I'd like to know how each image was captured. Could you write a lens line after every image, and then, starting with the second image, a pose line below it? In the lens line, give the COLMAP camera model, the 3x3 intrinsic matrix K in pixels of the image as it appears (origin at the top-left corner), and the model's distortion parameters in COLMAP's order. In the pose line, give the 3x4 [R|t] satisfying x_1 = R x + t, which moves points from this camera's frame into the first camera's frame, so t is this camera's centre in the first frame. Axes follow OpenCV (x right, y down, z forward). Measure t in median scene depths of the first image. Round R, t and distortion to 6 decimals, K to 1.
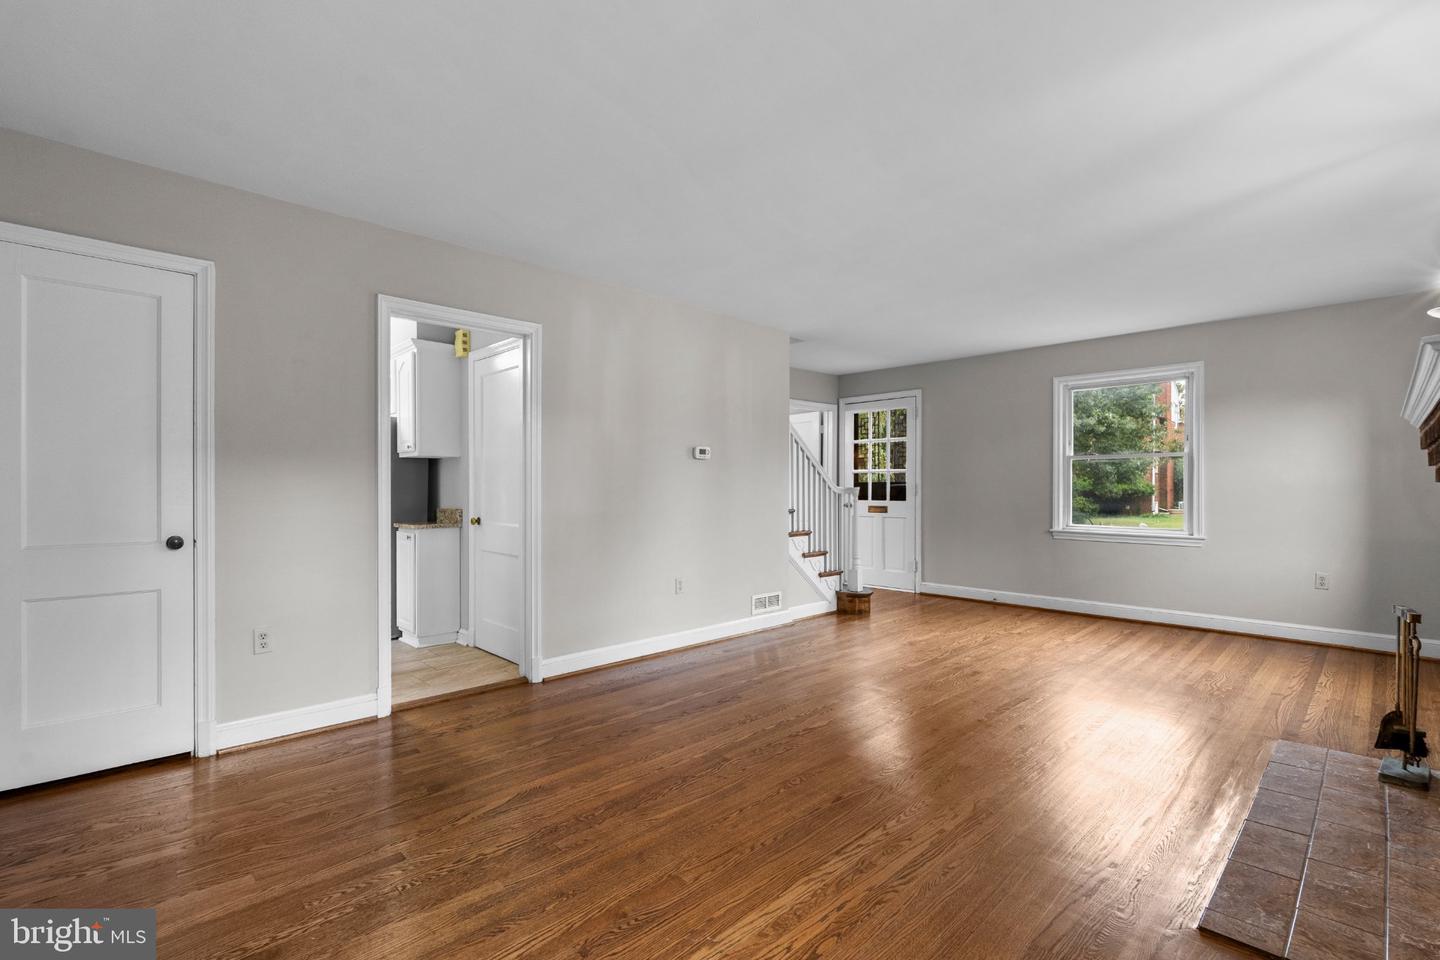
lens RADIAL K [[644.5, 0, 724.1], [0, 644.5, 479.8], [0, 0, 1]] dist [-0.008642, 0.000749]
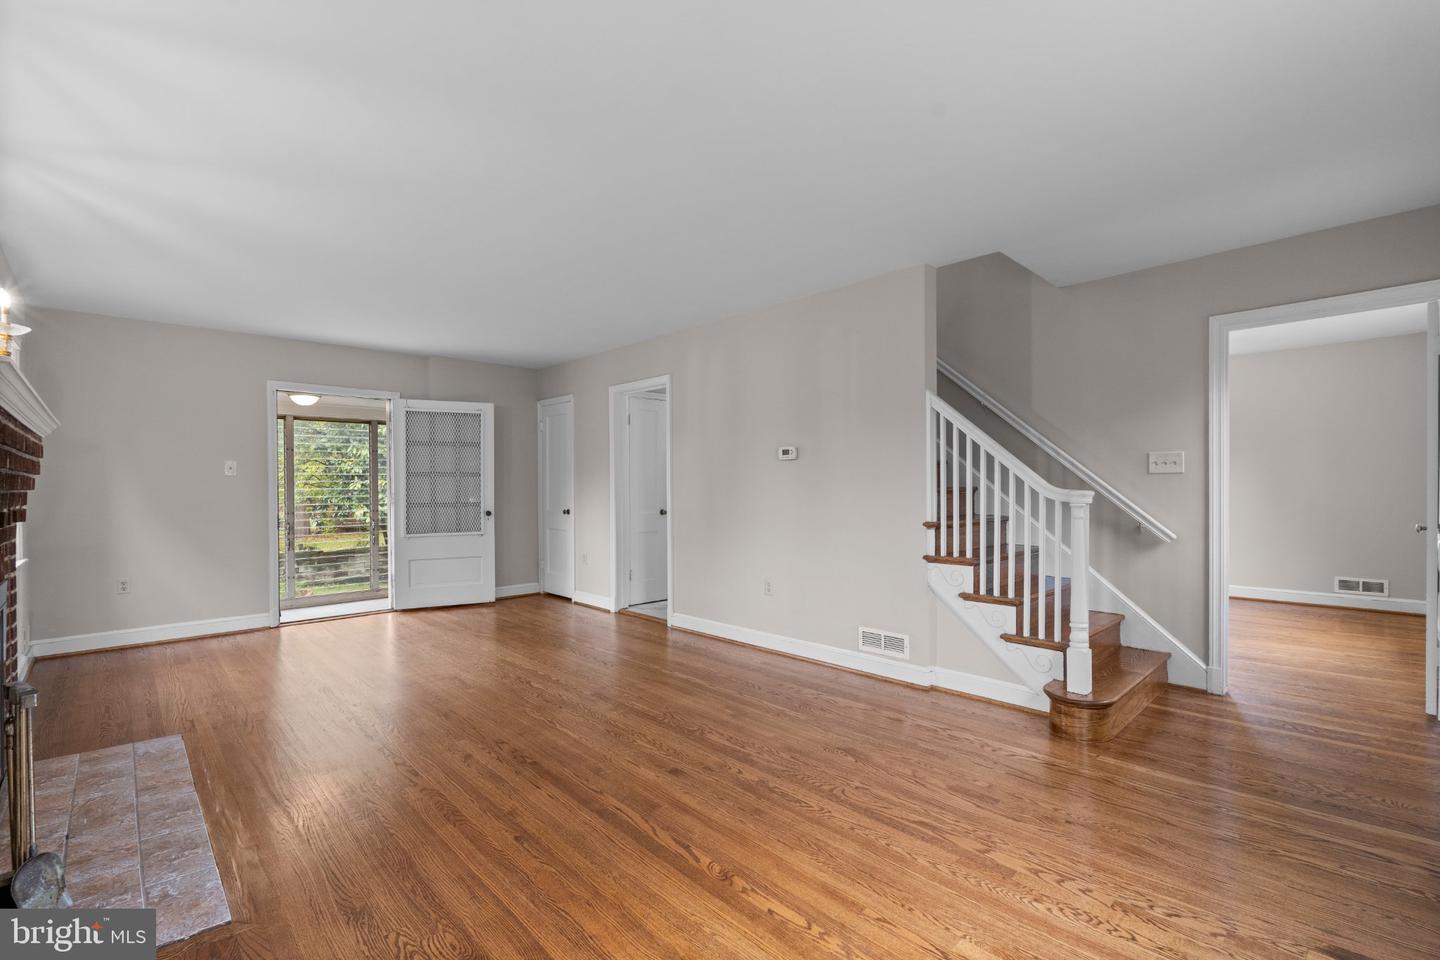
lens RADIAL K [[637.6, 0, 718.1], [0, 637.6, 492.4], [0, 0, 1]] dist [-0.003685, -0.000019]
pose [[-0.009557, 0.009334, -0.999911, 0.947222], [0.016197, 0.999827, 0.009179, 0.006072], [0.999823, -0.016108, -0.009706, 0.956749]]
